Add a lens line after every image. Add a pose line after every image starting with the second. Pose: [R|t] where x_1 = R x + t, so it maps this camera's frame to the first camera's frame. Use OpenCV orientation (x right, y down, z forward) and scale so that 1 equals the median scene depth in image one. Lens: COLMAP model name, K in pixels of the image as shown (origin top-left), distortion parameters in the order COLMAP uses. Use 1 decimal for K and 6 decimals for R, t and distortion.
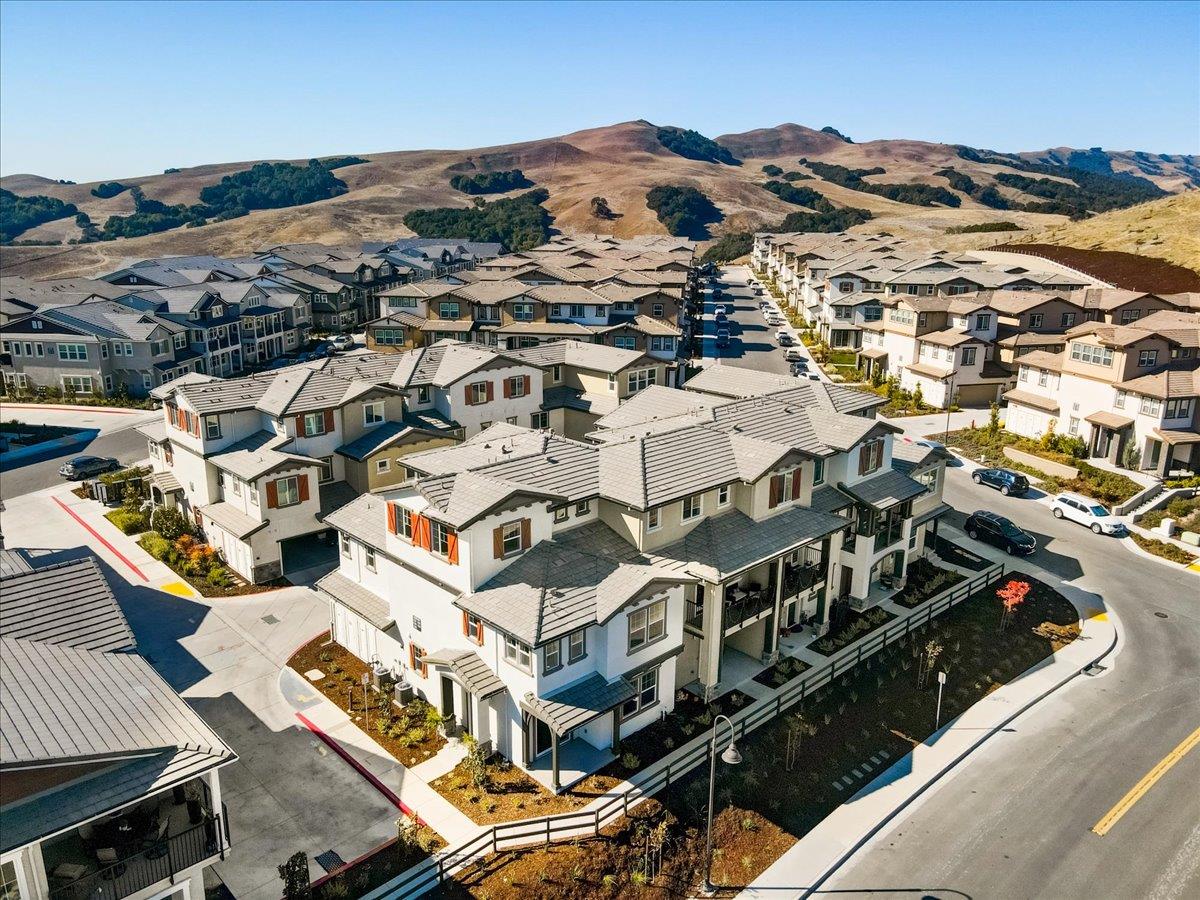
lens RADIAL K [[884.1, 0, 600.0], [0, 884.1, 450.0], [0, 0, 1]] dist [0.002163, 0.001437]
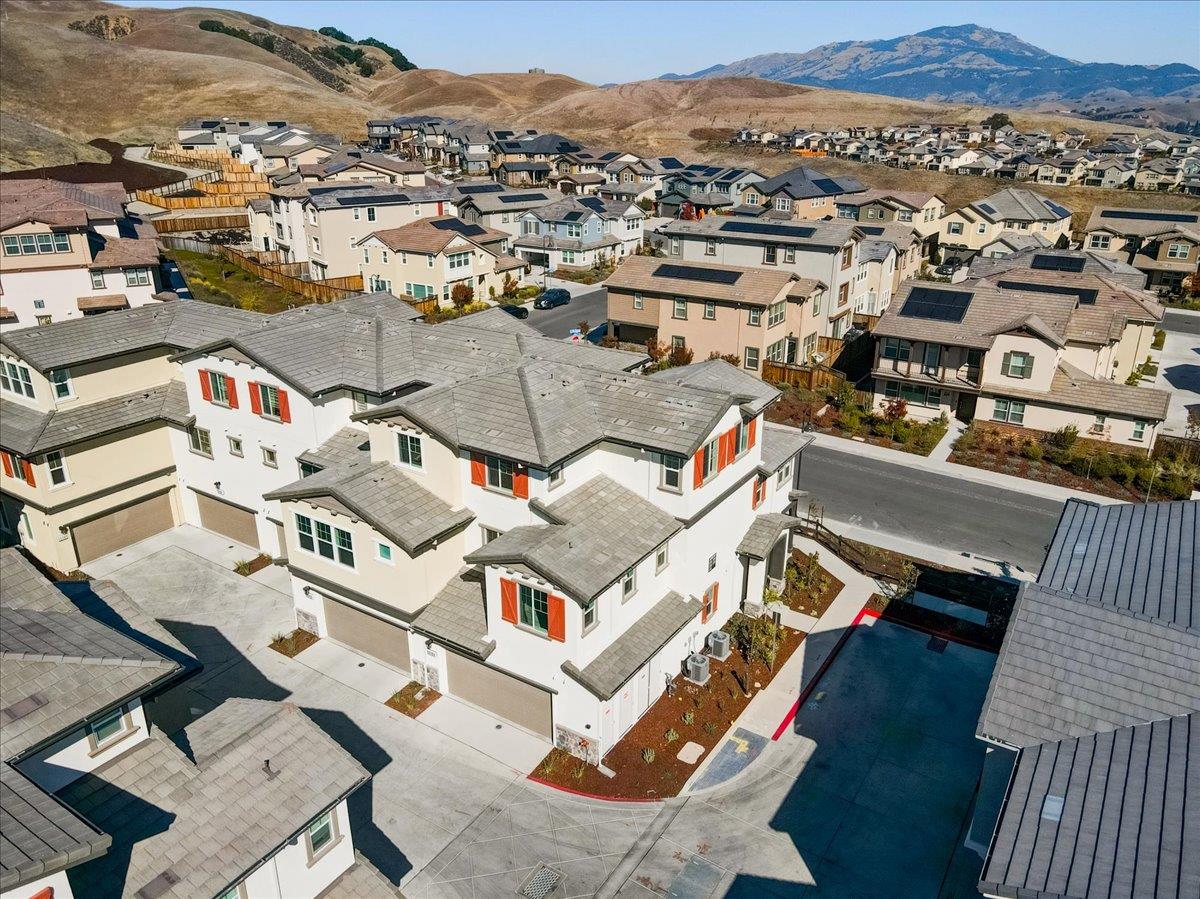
lens RADIAL K [[884.1, 0, 600.0], [0, 884.1, 449.5], [0, 0, 1]] dist [0.002163, 0.001437]
pose [[-0.229617, -0.361611, 0.903611, -0.535947], [0.254403, 0.873841, 0.414344, -0.166869], [-0.939444, 0.325022, -0.108653, 0.669003]]
